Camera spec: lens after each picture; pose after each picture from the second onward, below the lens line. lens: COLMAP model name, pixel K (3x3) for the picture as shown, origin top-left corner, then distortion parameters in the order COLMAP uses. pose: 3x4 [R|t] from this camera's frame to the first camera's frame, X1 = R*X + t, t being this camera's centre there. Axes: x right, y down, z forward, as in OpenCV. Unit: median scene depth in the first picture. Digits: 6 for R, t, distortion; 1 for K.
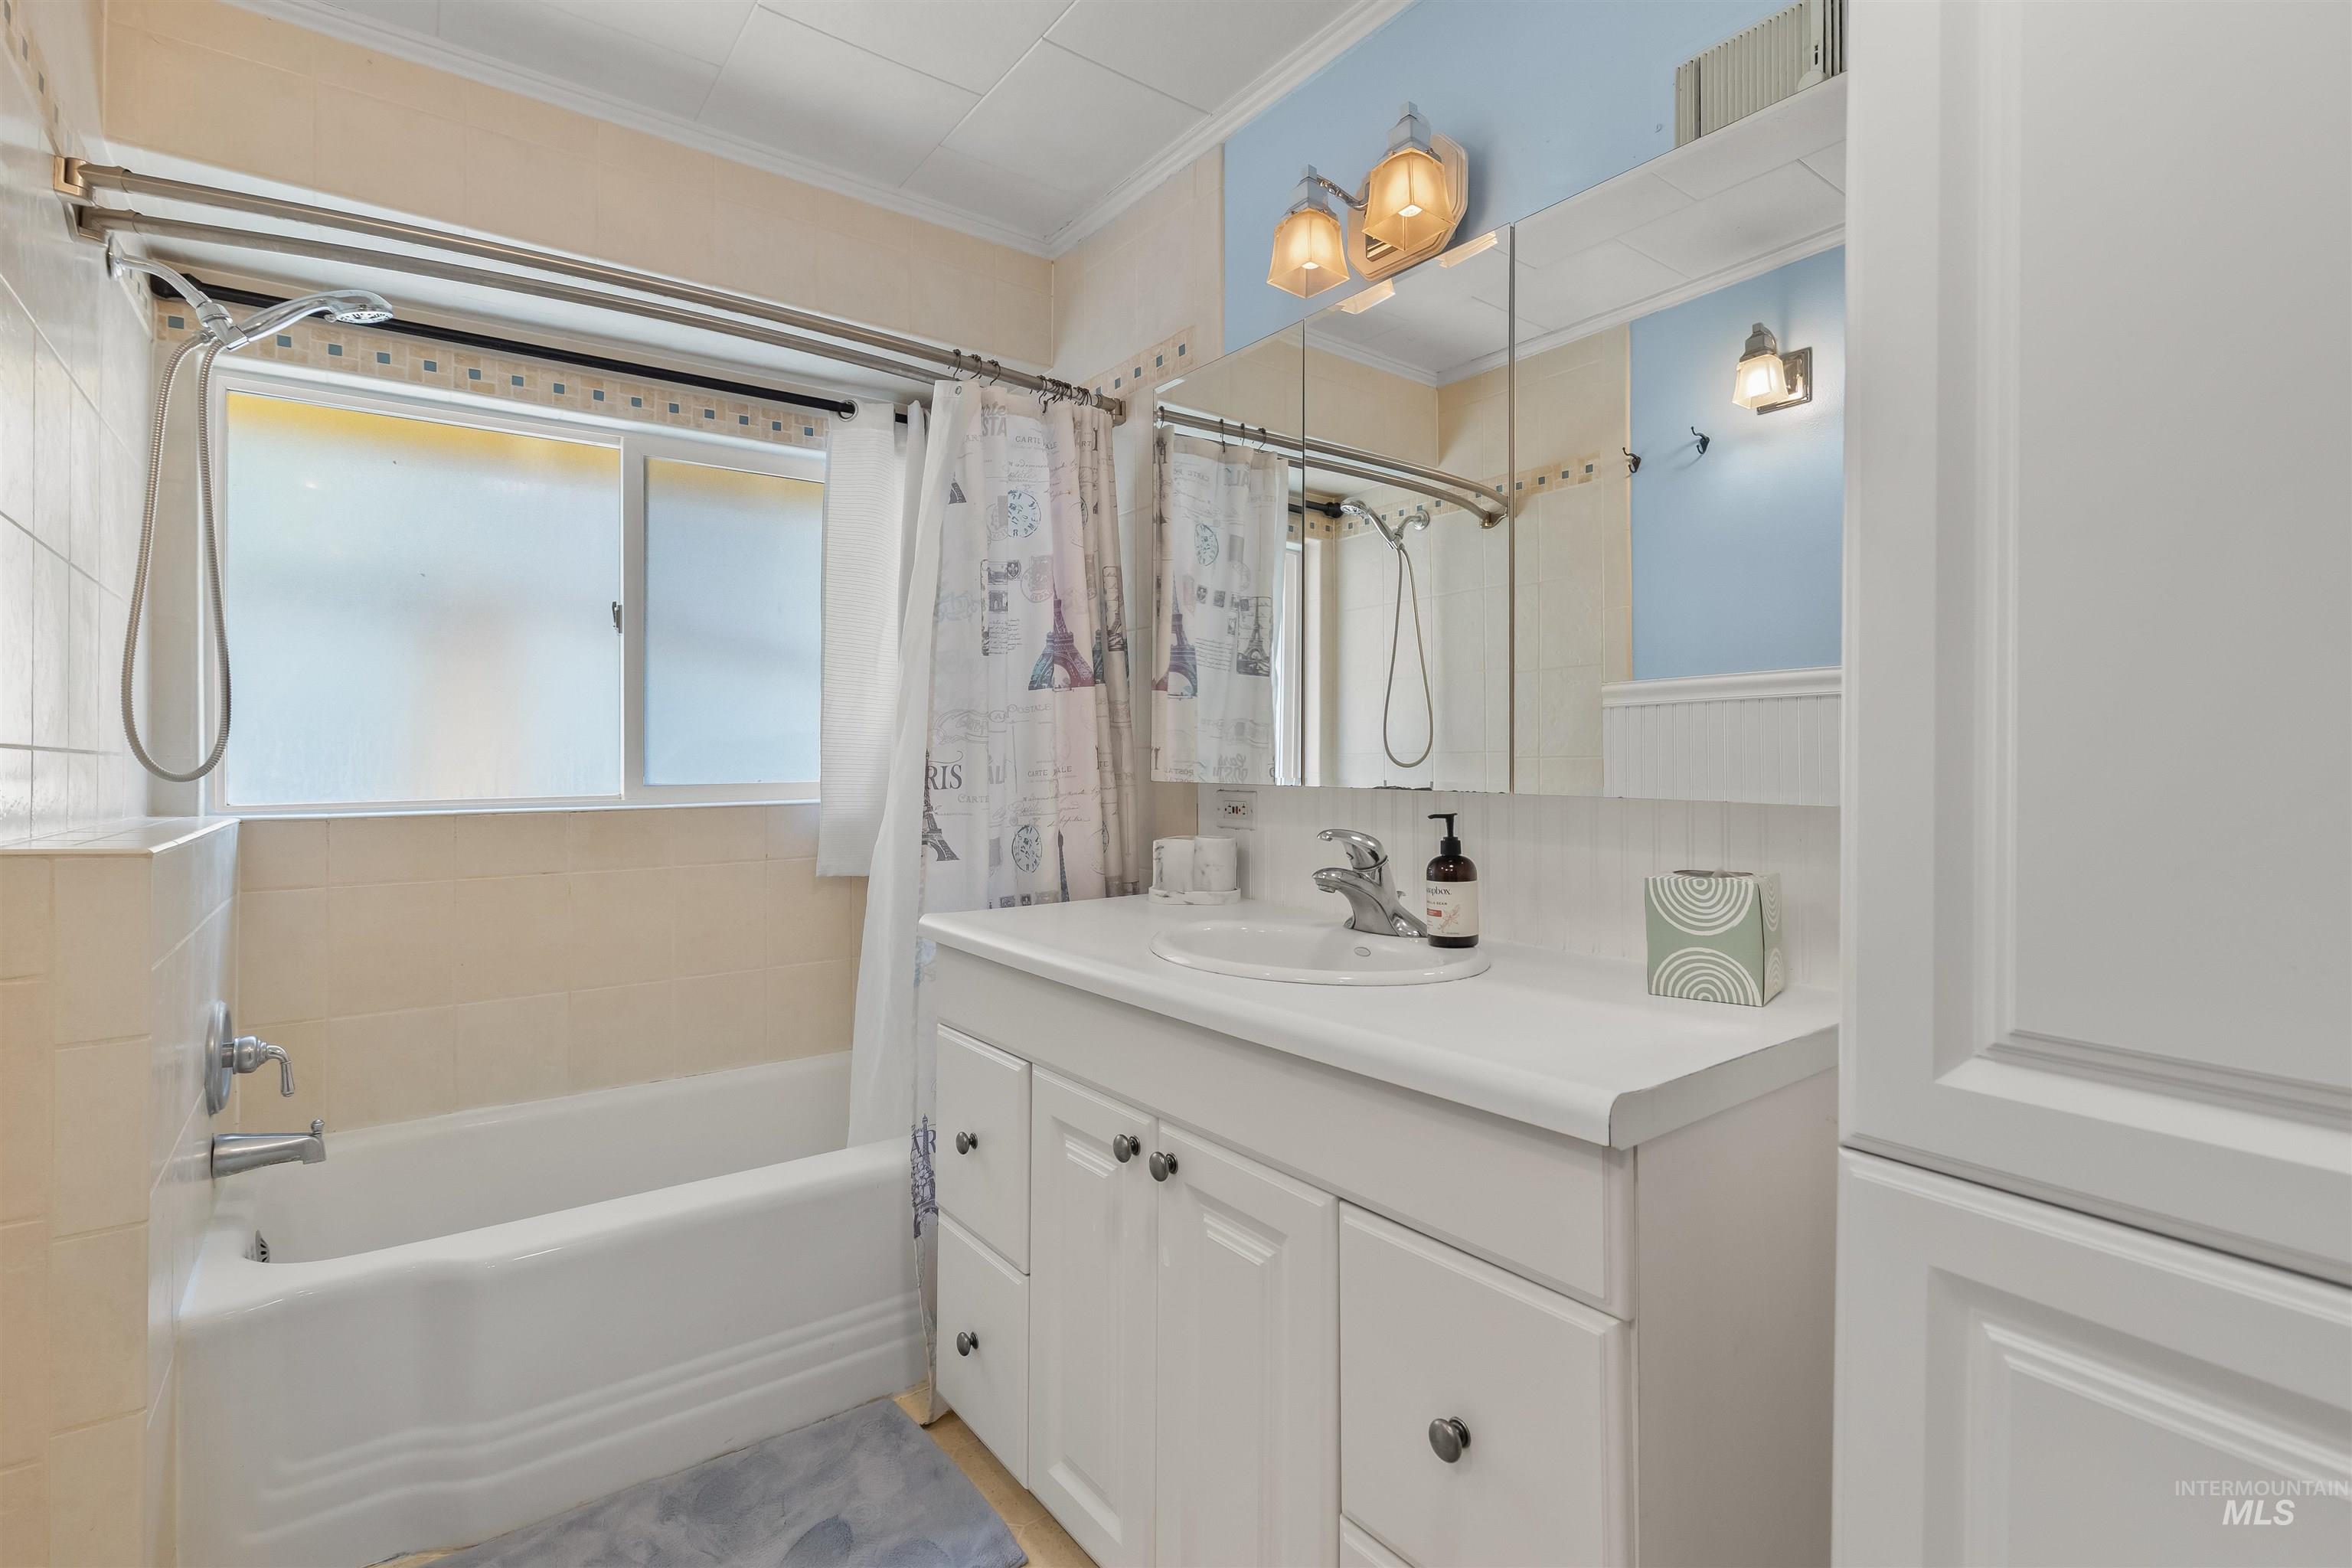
lens RADIAL K [[1067.7, 0, 1181.2], [0, 1067.7, 766.3], [0, 0, 1]] dist [-0.002940, -0.000877]
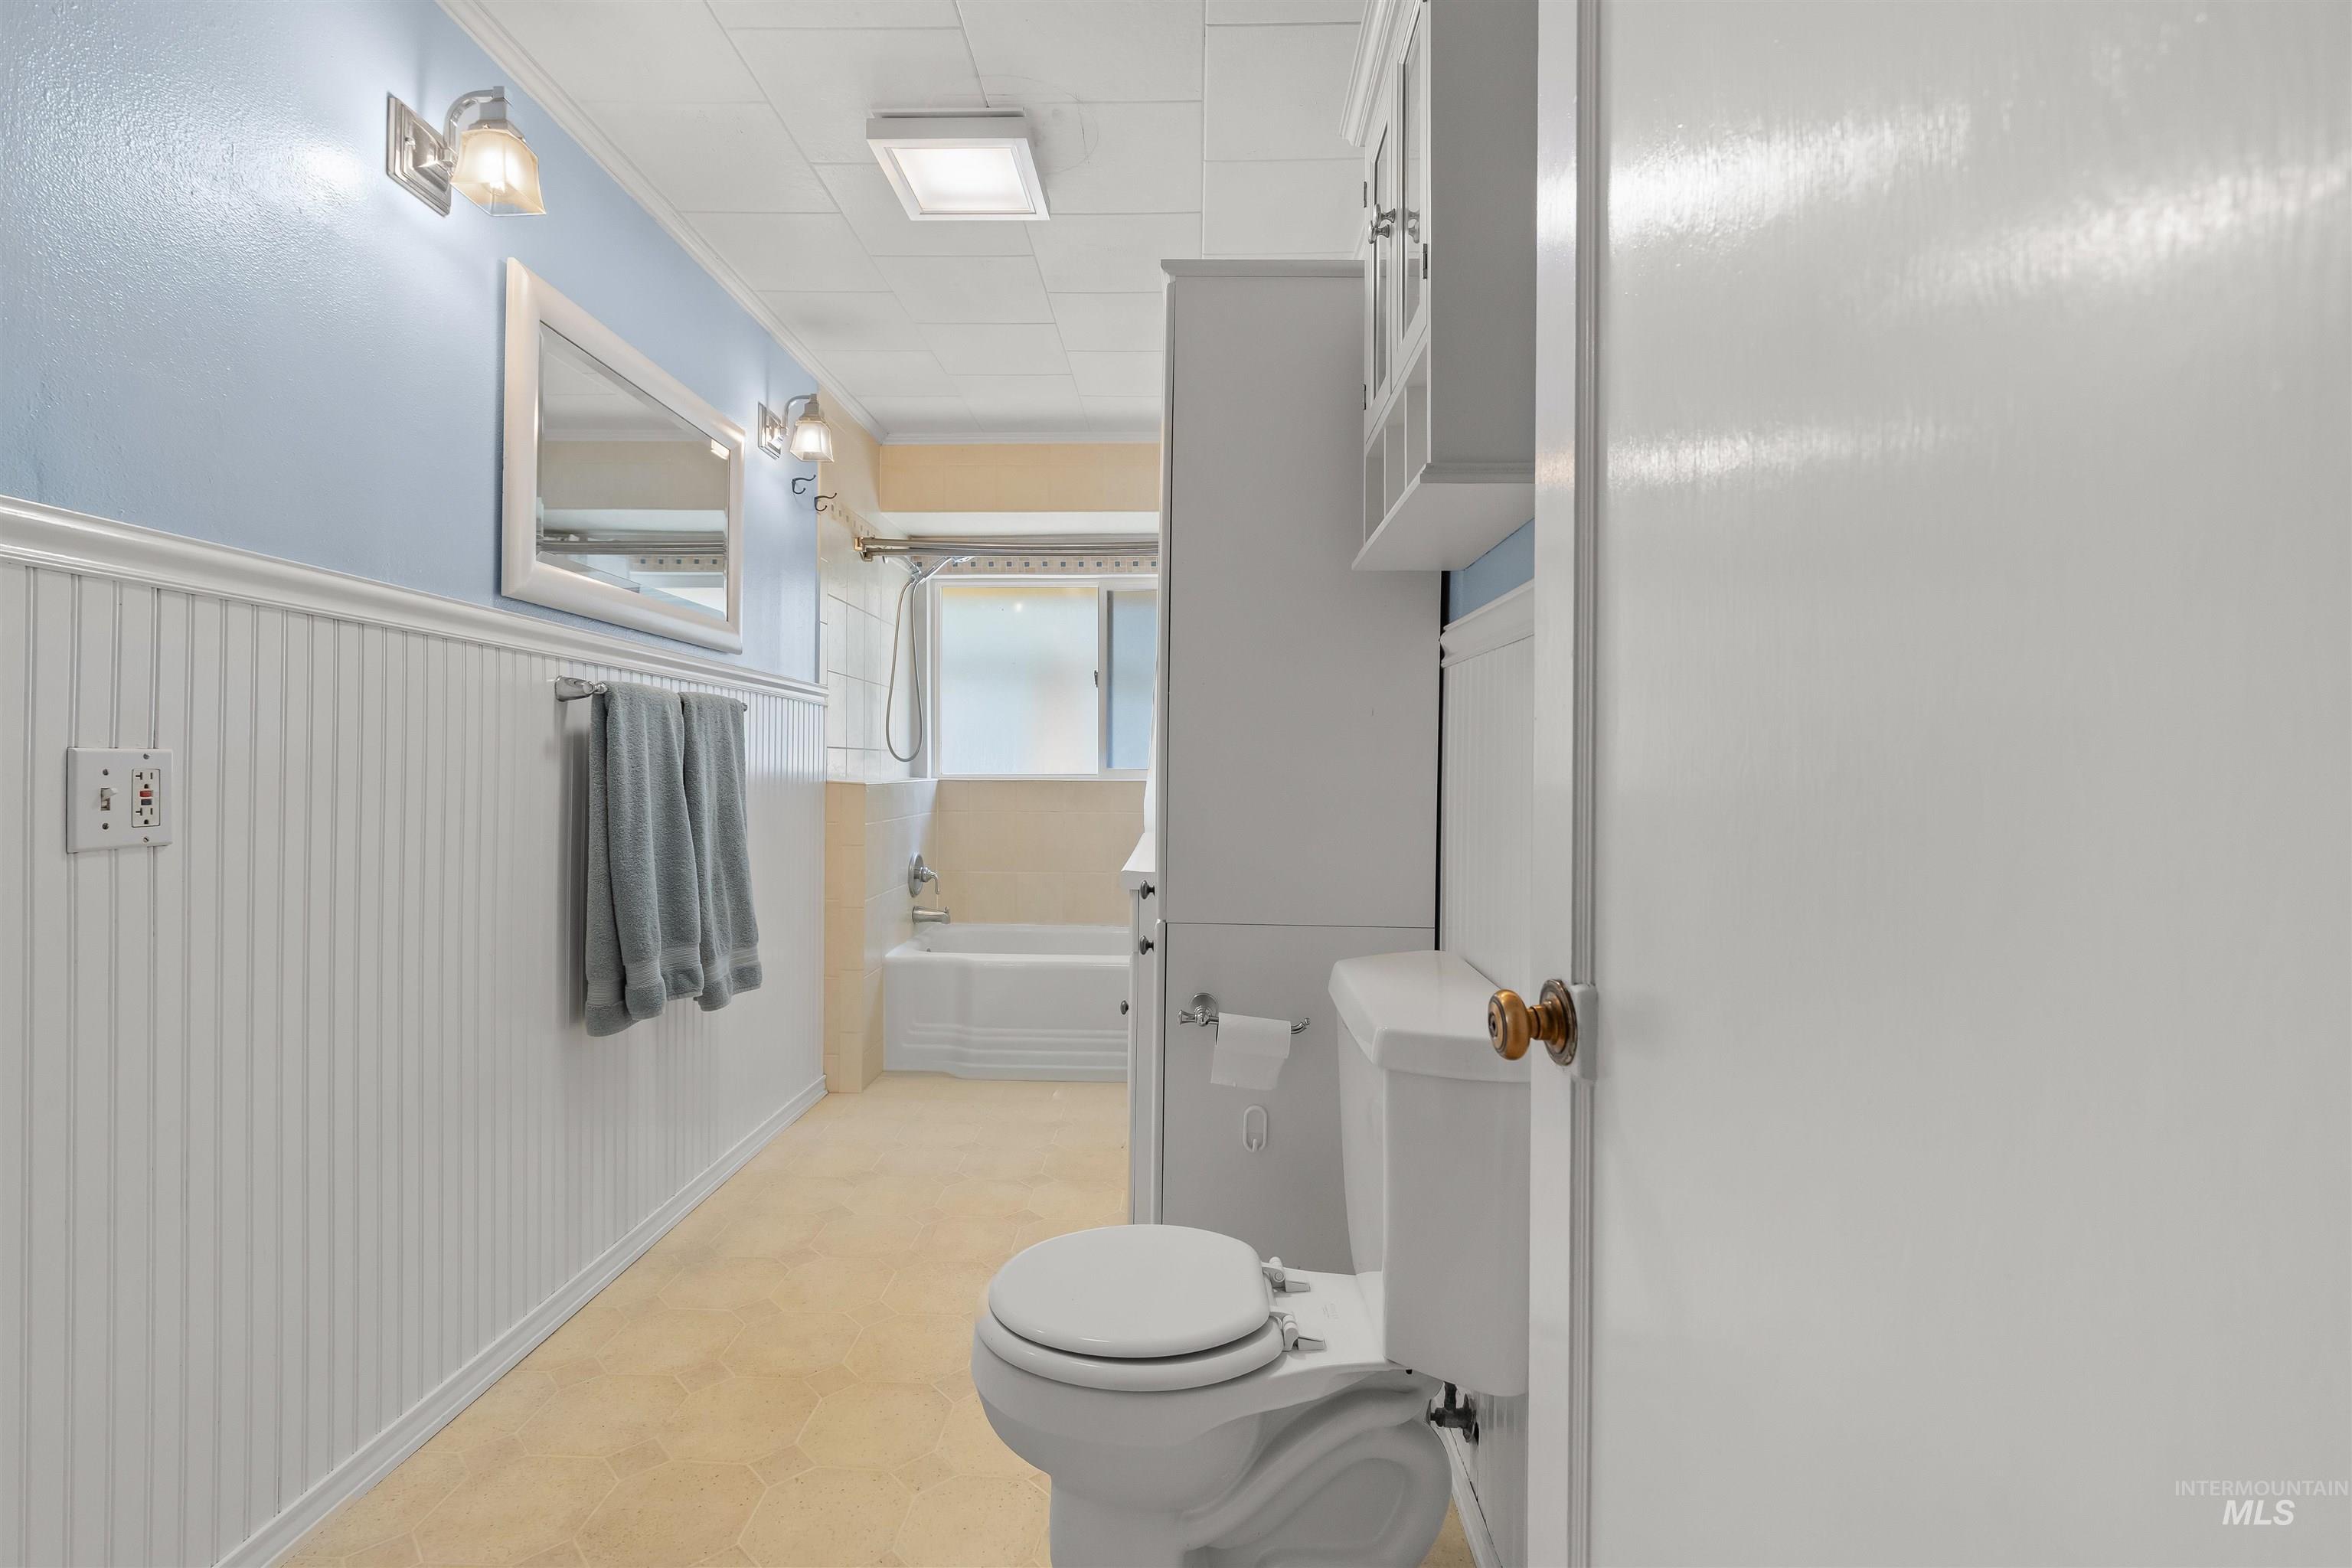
lens RADIAL K [[1067.7, 0, 1181.2], [0, 1067.7, 766.3], [0, 0, 1]] dist [-0.002940, -0.000877]
pose [[0.789926, -0.000205, -0.613203, 0.947554], [-0.003455, 0.999983, -0.004786, 0.030462], [0.613193, 0.005900, 0.789911, -0.495145]]
